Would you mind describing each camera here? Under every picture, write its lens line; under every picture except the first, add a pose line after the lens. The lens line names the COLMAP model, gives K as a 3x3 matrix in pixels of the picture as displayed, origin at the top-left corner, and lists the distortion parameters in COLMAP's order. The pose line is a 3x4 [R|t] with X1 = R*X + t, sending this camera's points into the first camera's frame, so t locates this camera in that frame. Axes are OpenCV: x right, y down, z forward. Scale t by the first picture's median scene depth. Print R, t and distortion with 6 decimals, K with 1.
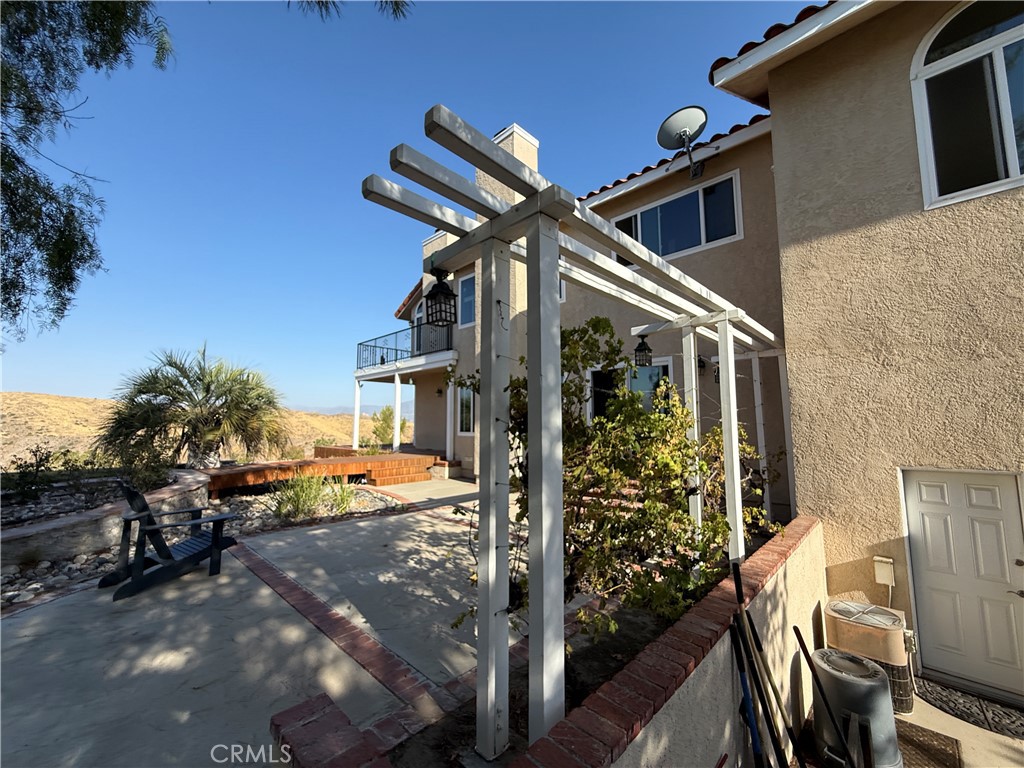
lens RADIAL K [[405.4, 0, 504.8], [0, 405.4, 382.9], [0, 0, 1]] dist [-0.001450, -0.000025]
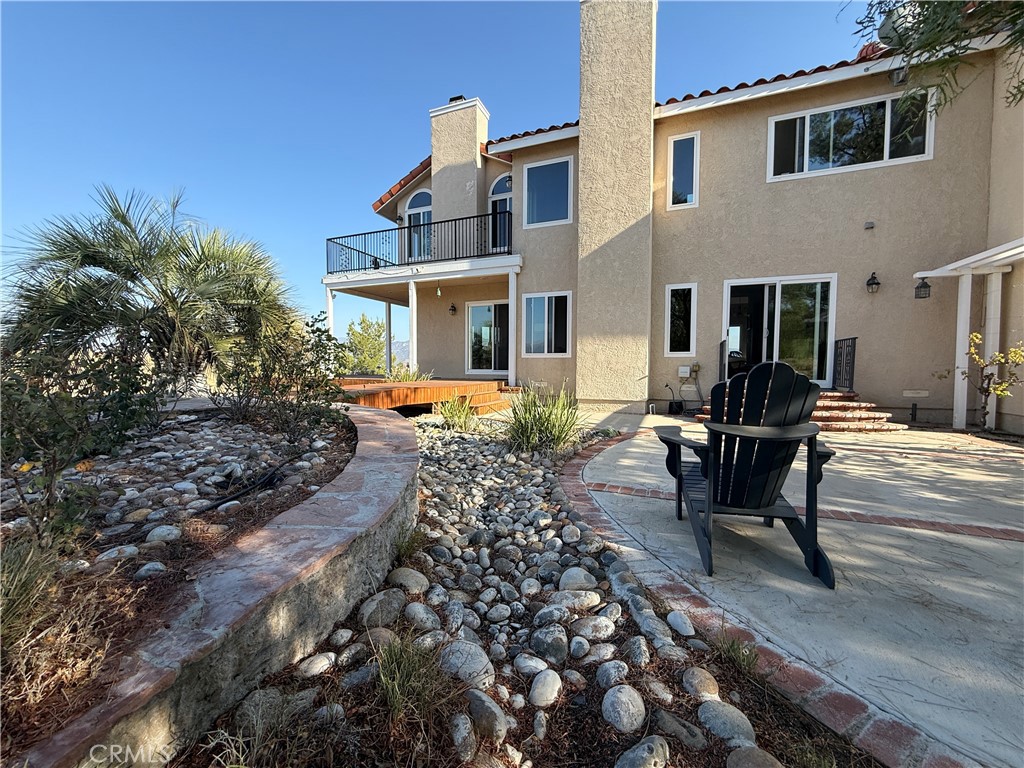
lens RADIAL K [[405.4, 0, 504.8], [0, 405.4, 382.9], [0, 0, 1]] dist [-0.001450, -0.000025]
pose [[0.927978, 0.000674, 0.372635, -0.653793], [-0.050633, 0.990952, 0.124299, 0.108688], [-0.369180, -0.134214, 0.919616, 0.314179]]
